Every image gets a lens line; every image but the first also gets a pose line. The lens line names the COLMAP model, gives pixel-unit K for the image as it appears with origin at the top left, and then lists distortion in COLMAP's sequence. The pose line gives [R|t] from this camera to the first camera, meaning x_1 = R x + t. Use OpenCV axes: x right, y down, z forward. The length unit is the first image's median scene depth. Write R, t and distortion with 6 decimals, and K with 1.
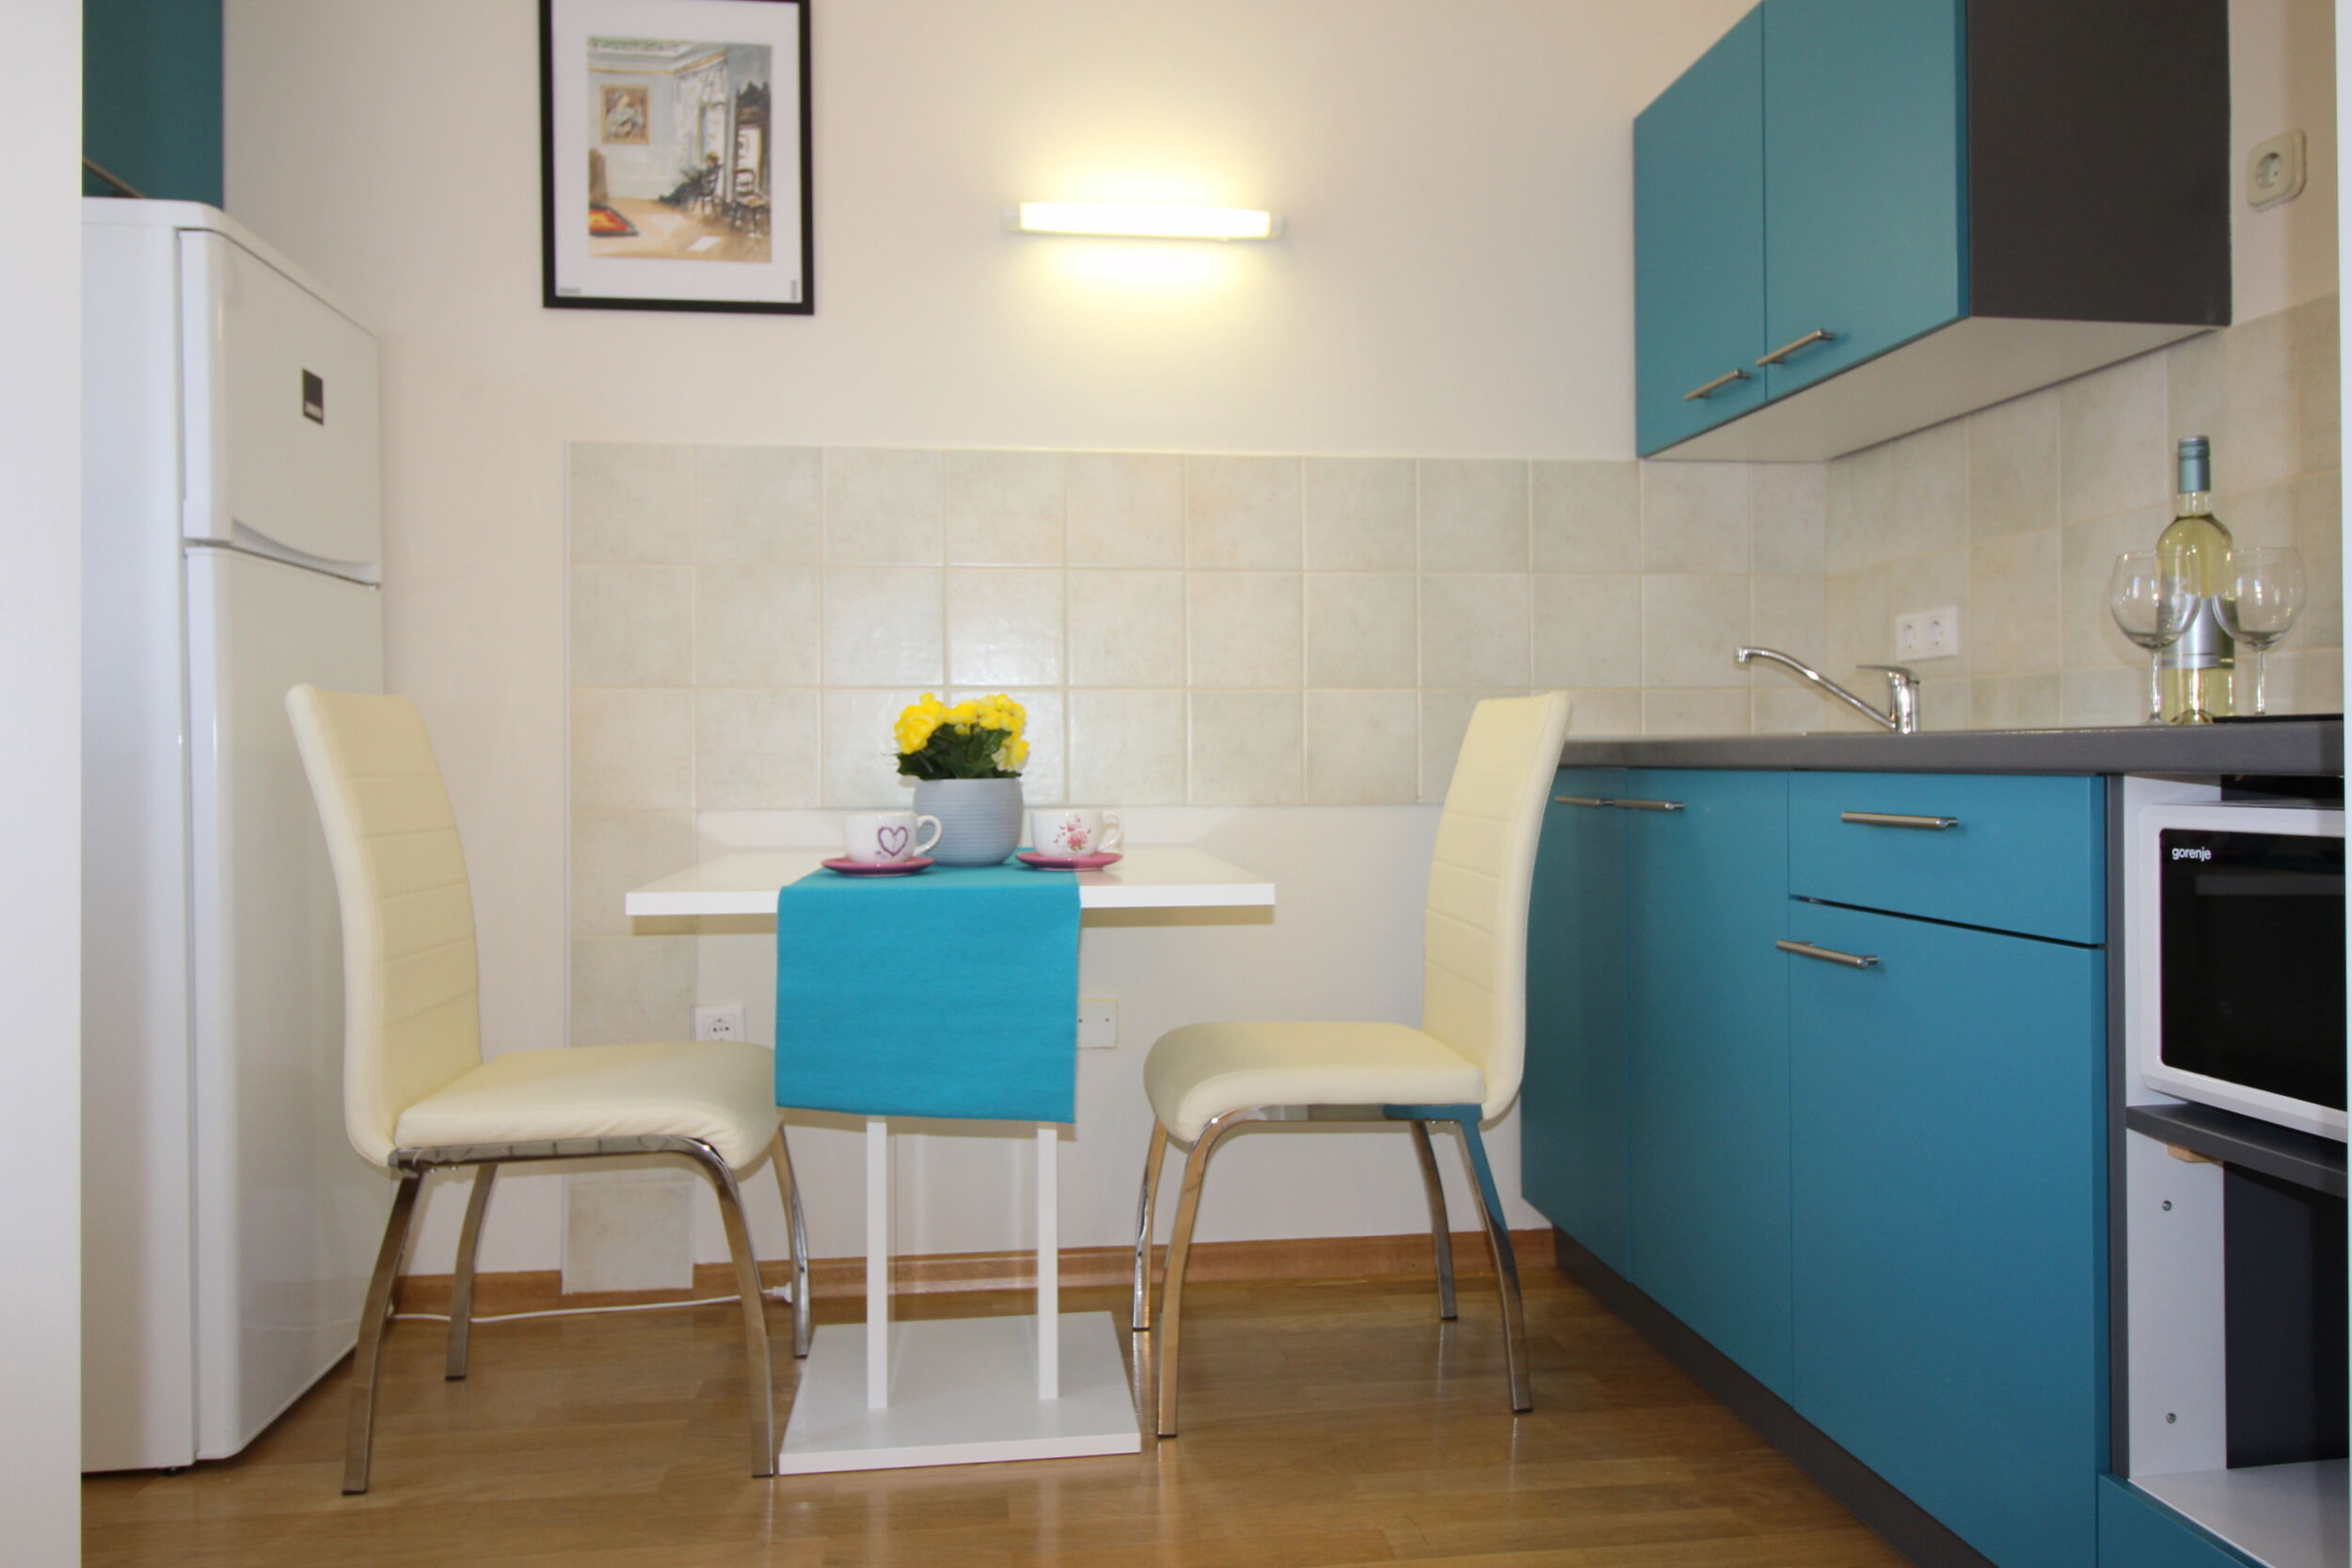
lens RADIAL K [[1596.9, 0, 1177.0], [0, 1596.9, 753.9], [0, 0, 1]] dist [0.003337, 0.000350]
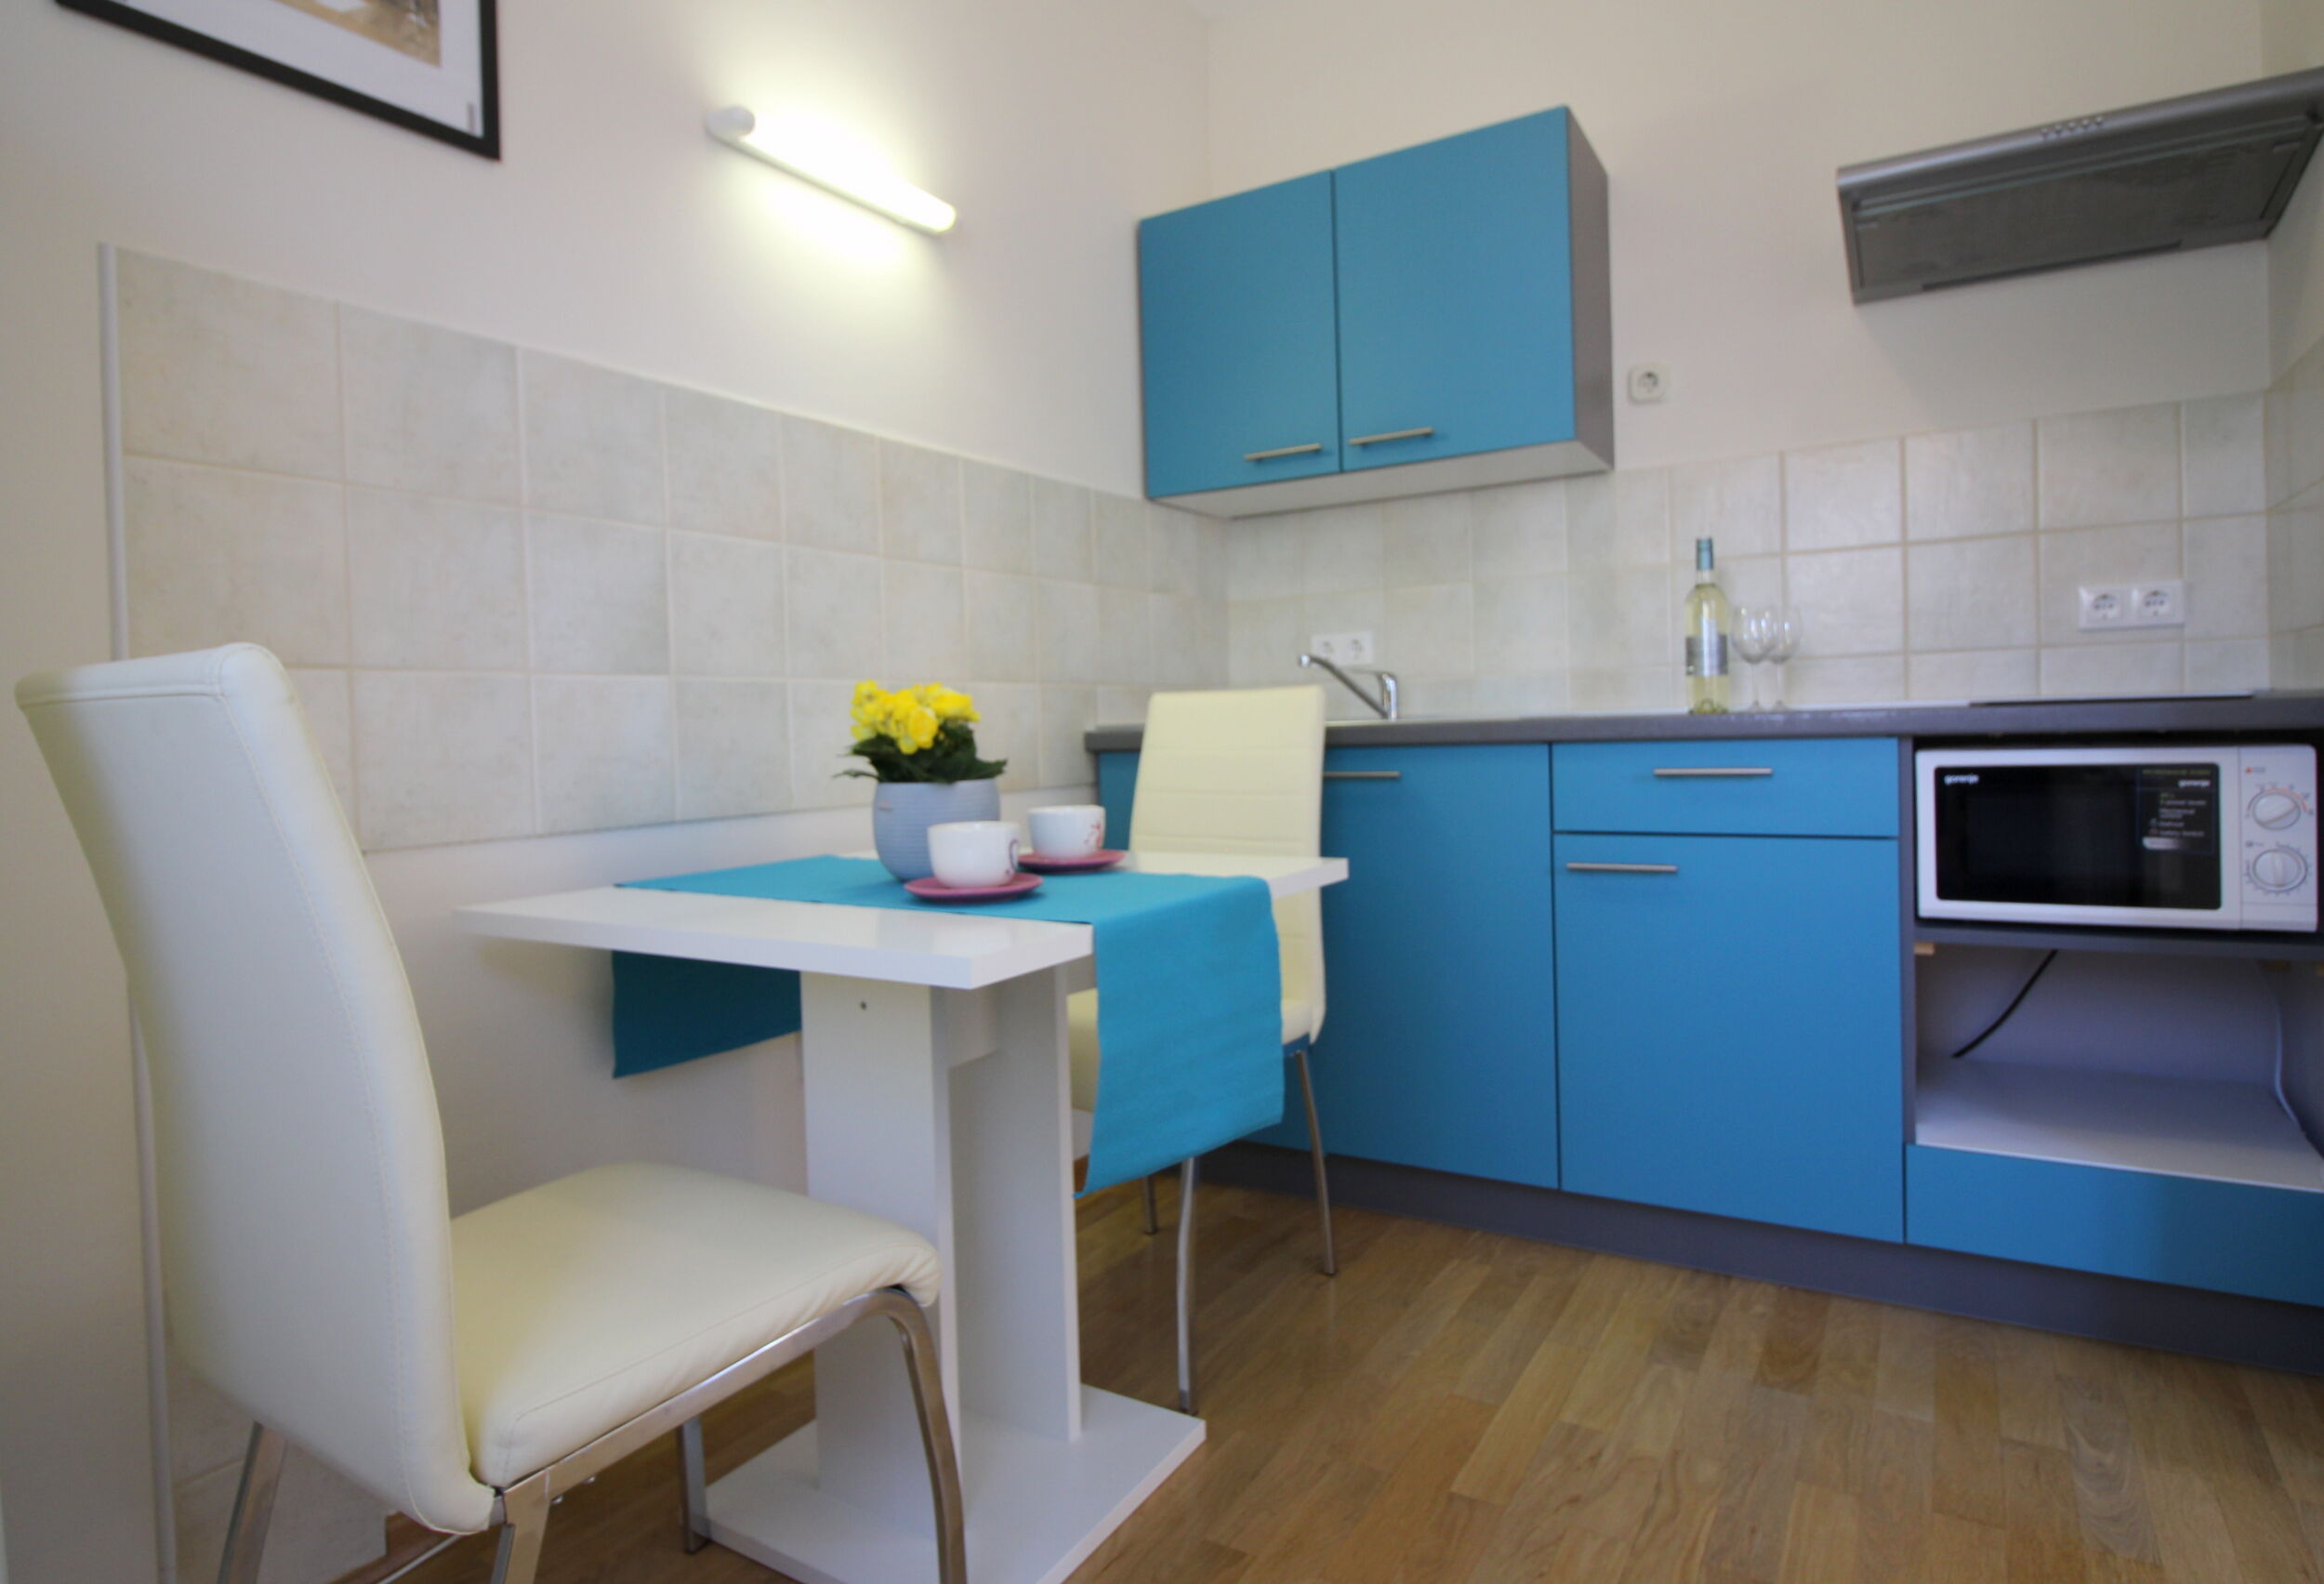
lens RADIAL K [[1270.3, 0, 1166.8], [0, 1270.3, 755.4], [0, 0, 1]] dist [-0.004176, -0.001689]
pose [[0.619047, -0.033361, 0.784645, -0.588825], [0.025627, 0.999423, 0.022274, -0.010518], [-0.784935, 0.006319, 0.619545, 0.474053]]
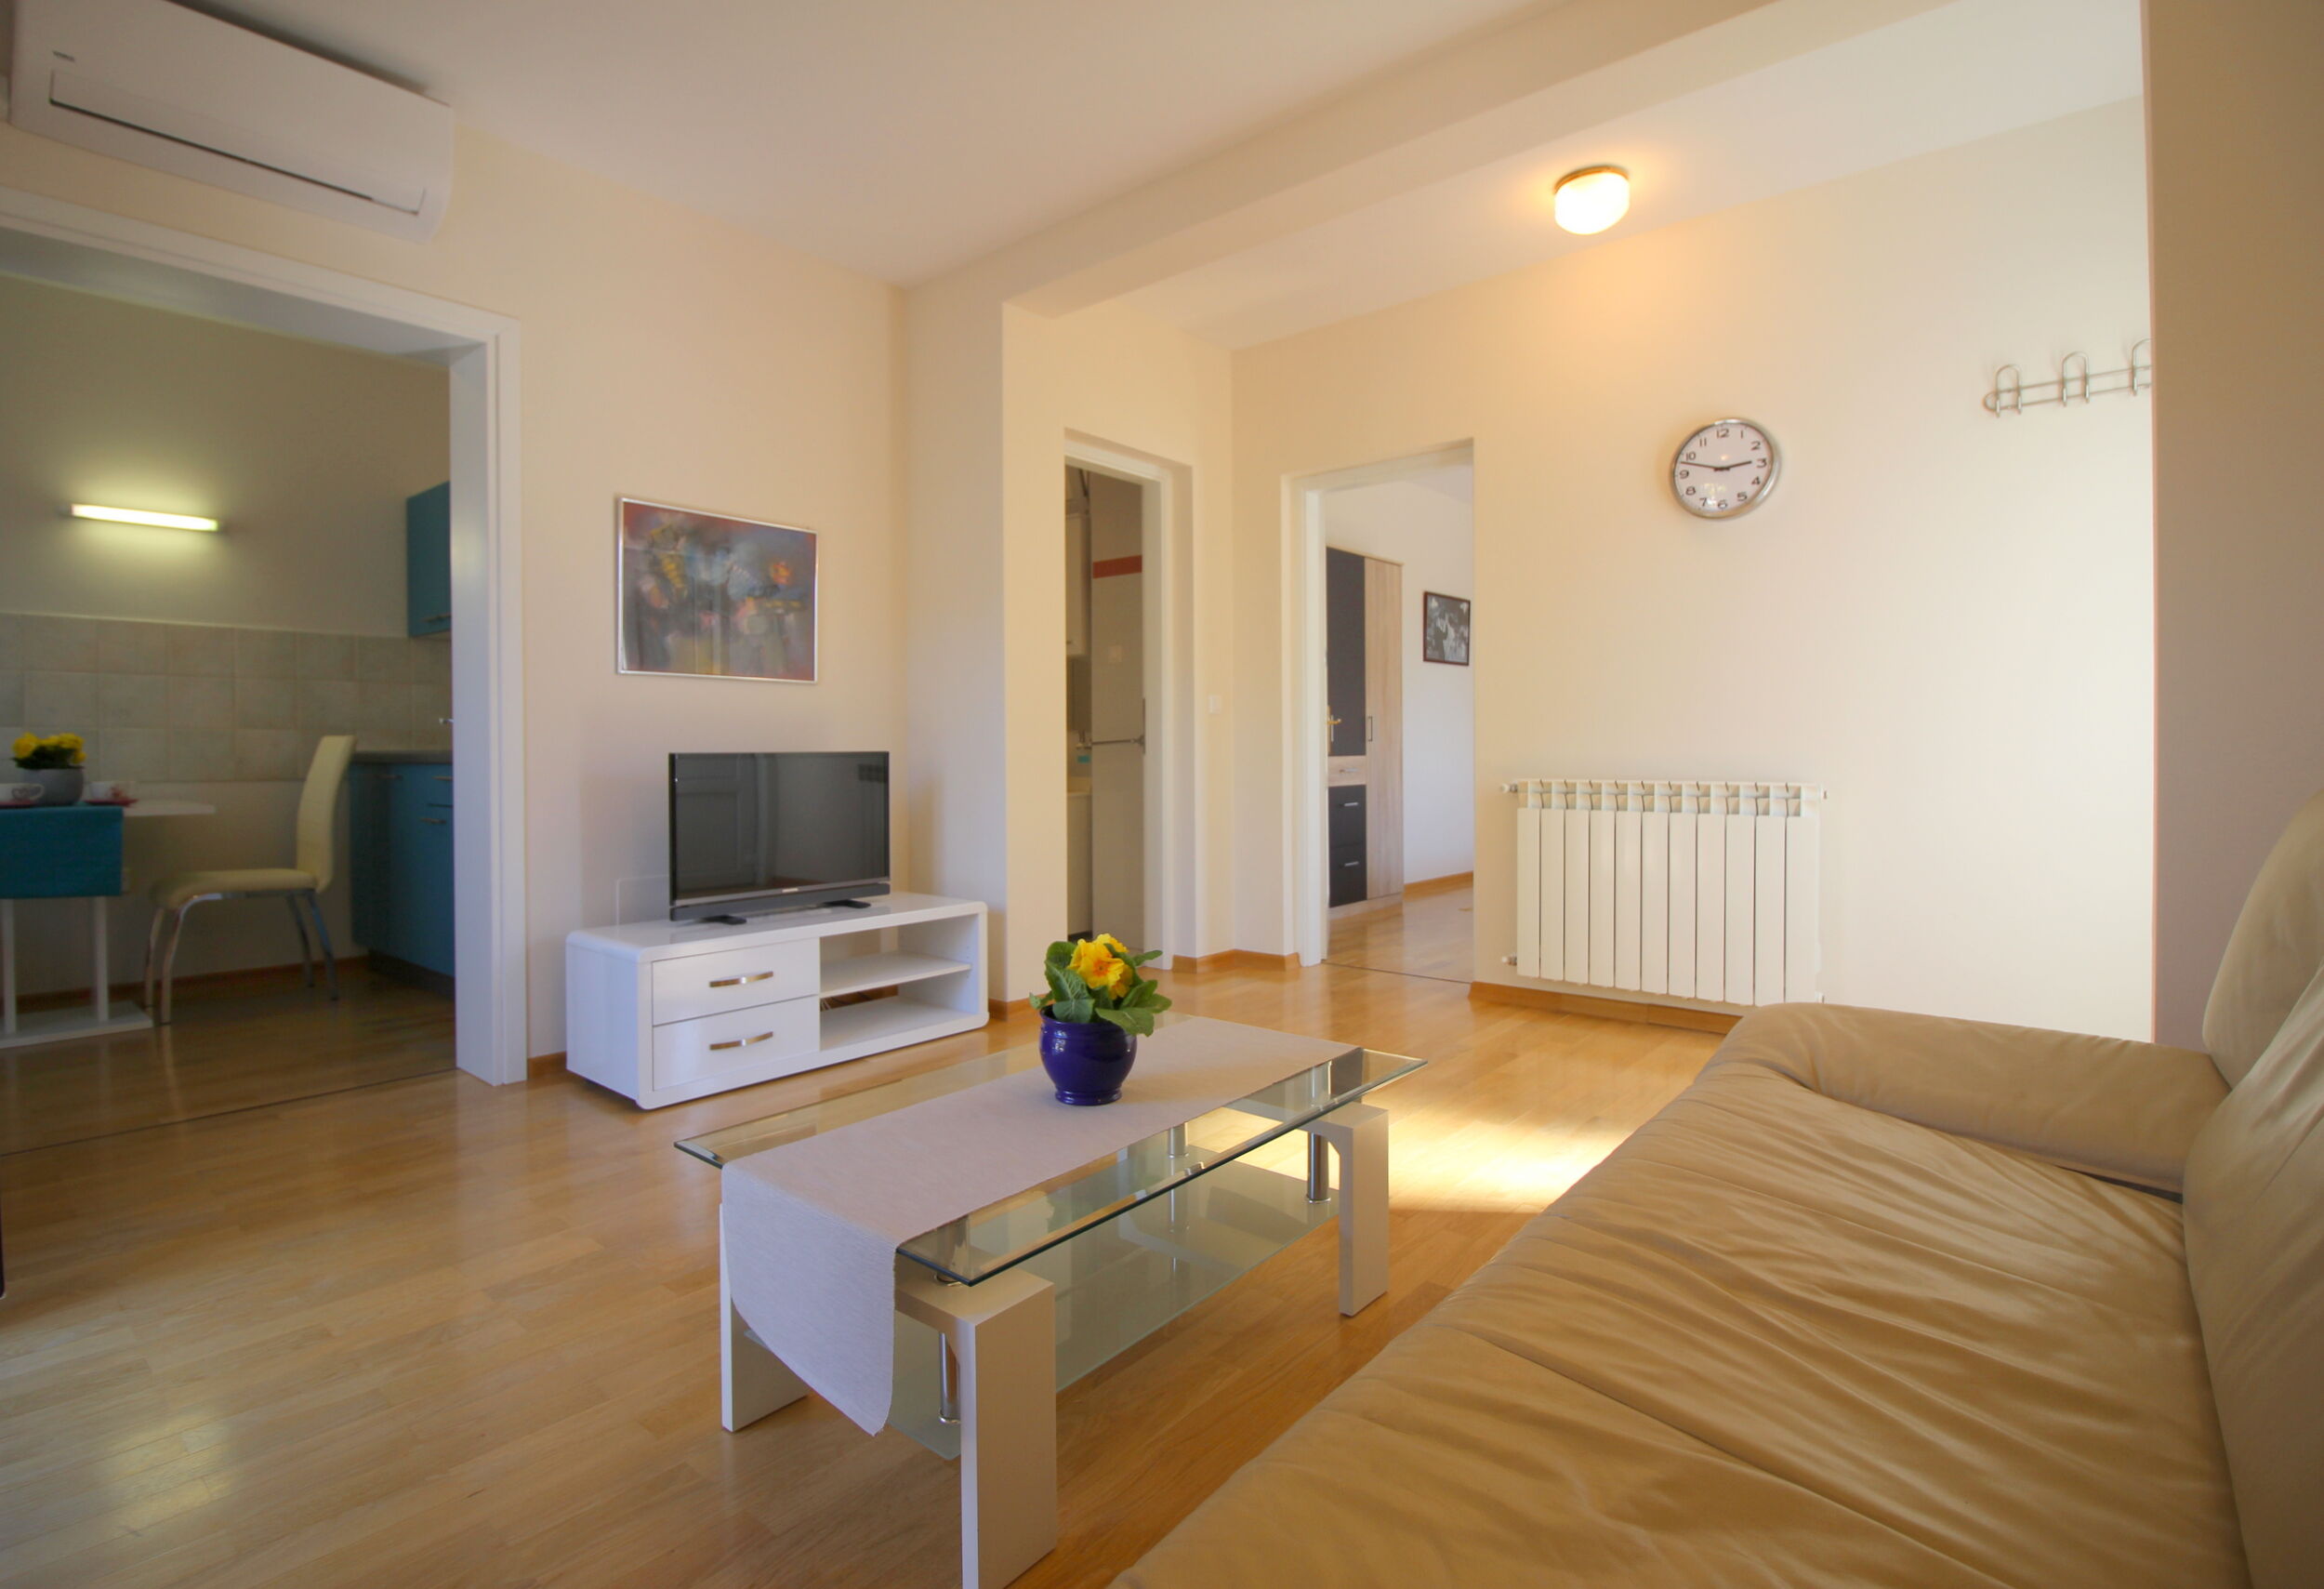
lens RADIAL K [[1113.2, 0, 1158.6], [0, 1113.2, 765.7], [0, 0, 1]] dist [0.000842, -0.015455]
pose [[0.728300, -0.002057, 0.685256, -0.050475], [0.001953, 0.999998, 0.000926, 0.011269], [-0.685256, 0.000664, 0.728302, -1.258374]]
